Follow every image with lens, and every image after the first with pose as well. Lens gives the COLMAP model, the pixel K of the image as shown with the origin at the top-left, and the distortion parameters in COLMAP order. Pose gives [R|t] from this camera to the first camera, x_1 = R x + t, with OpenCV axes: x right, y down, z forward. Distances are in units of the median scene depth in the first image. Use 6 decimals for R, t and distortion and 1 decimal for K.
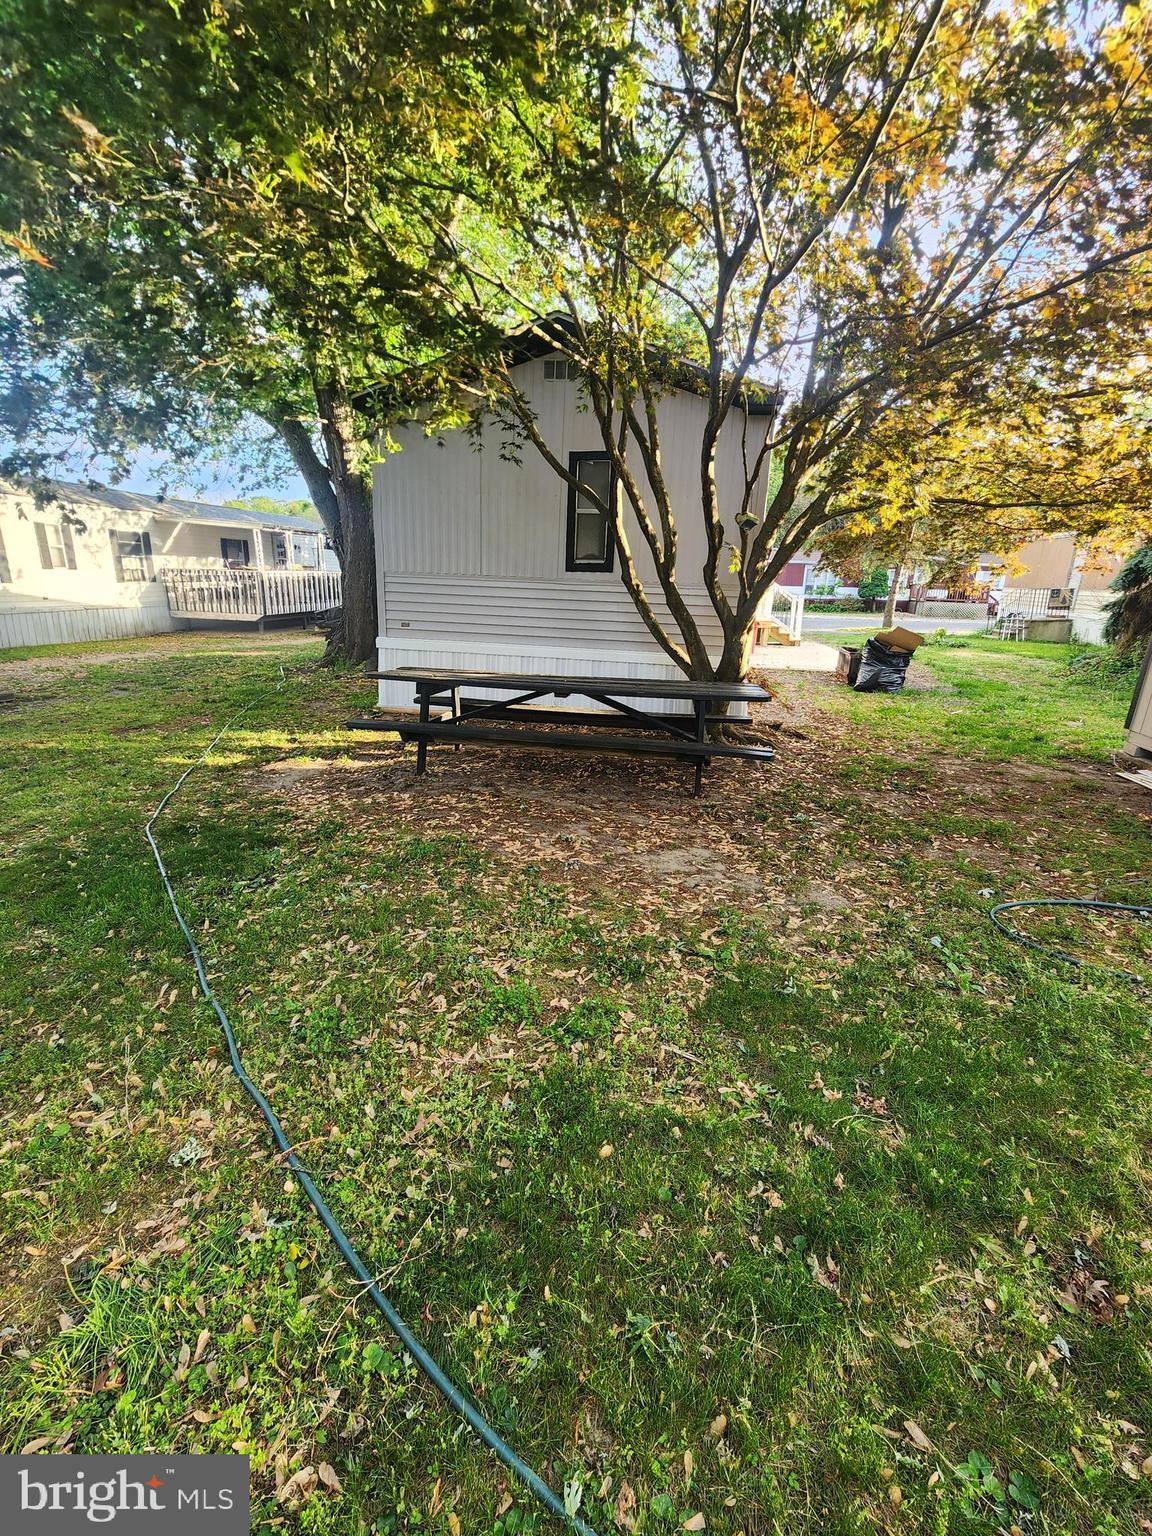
lens RADIAL K [[622.9, 0, 576.0], [0, 622.9, 768.0], [0, 0, 1]] dist [0.001658, -0.000032]
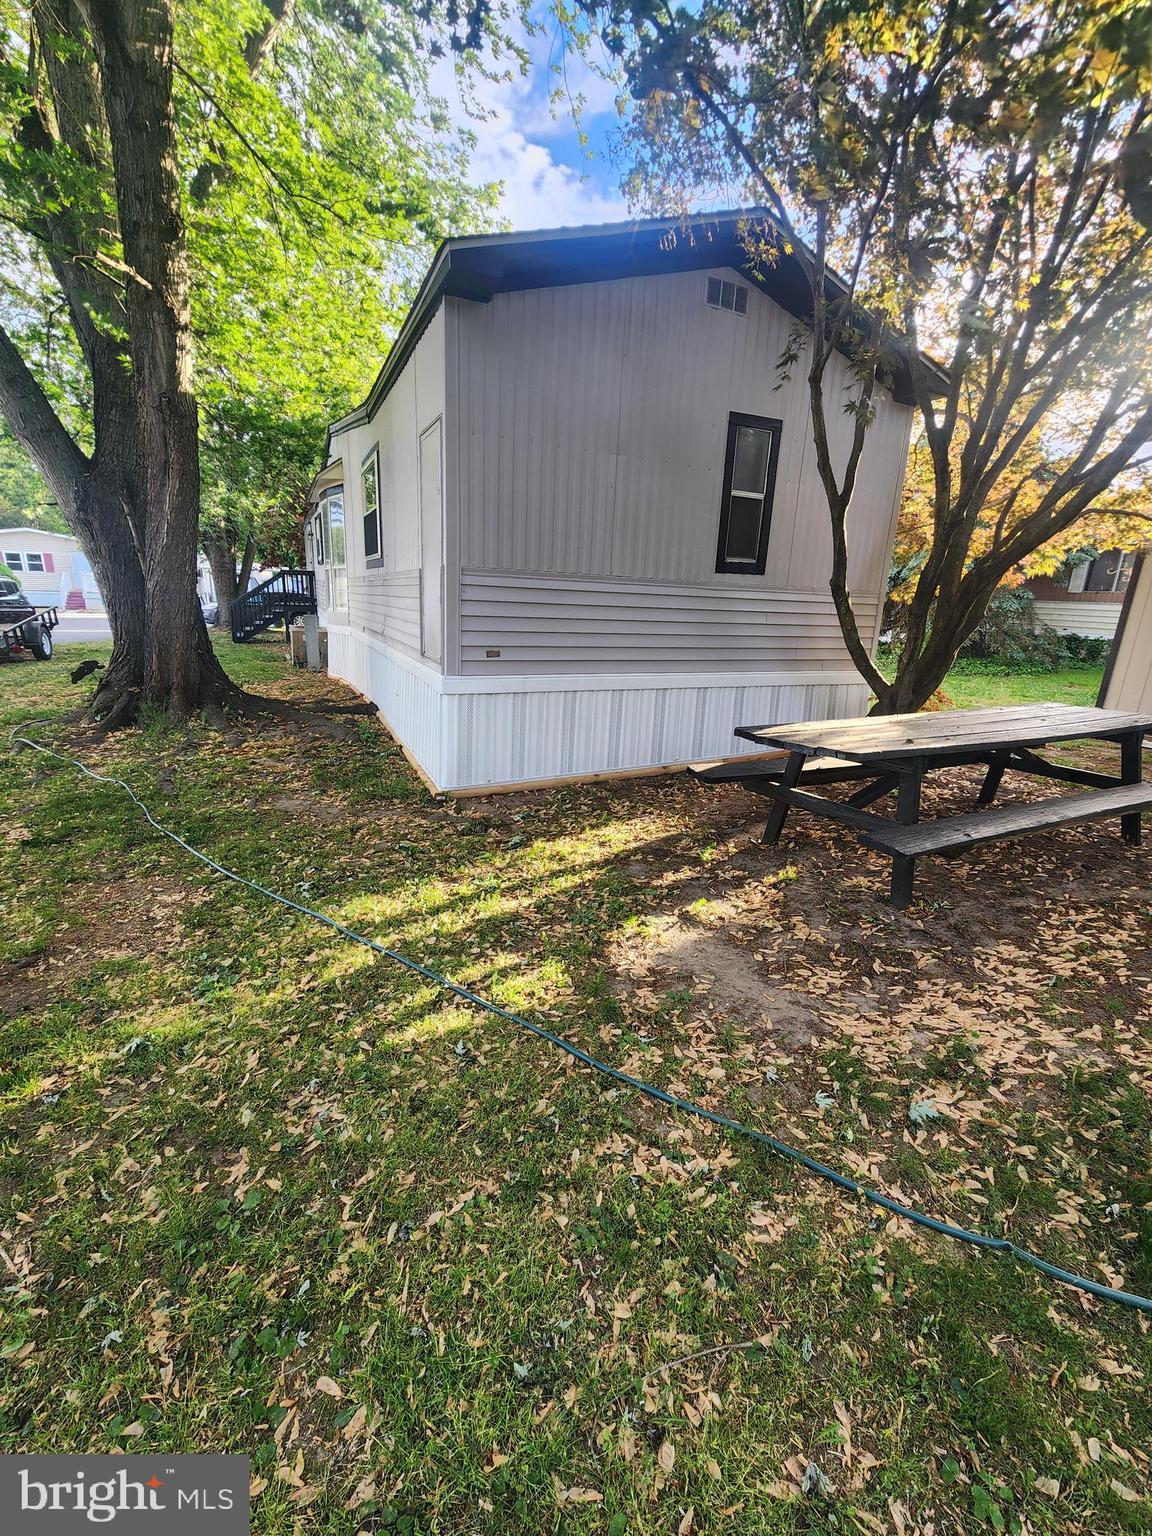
lens RADIAL K [[622.9, 0, 576.0], [0, 622.9, 768.0], [0, 0, 1]] dist [0.001658, -0.000032]
pose [[0.808962, -0.166235, 0.563868, -0.731574], [0.153547, 0.985638, 0.070289, -0.189018], [-0.567454, 0.029719, 0.822868, 0.564623]]
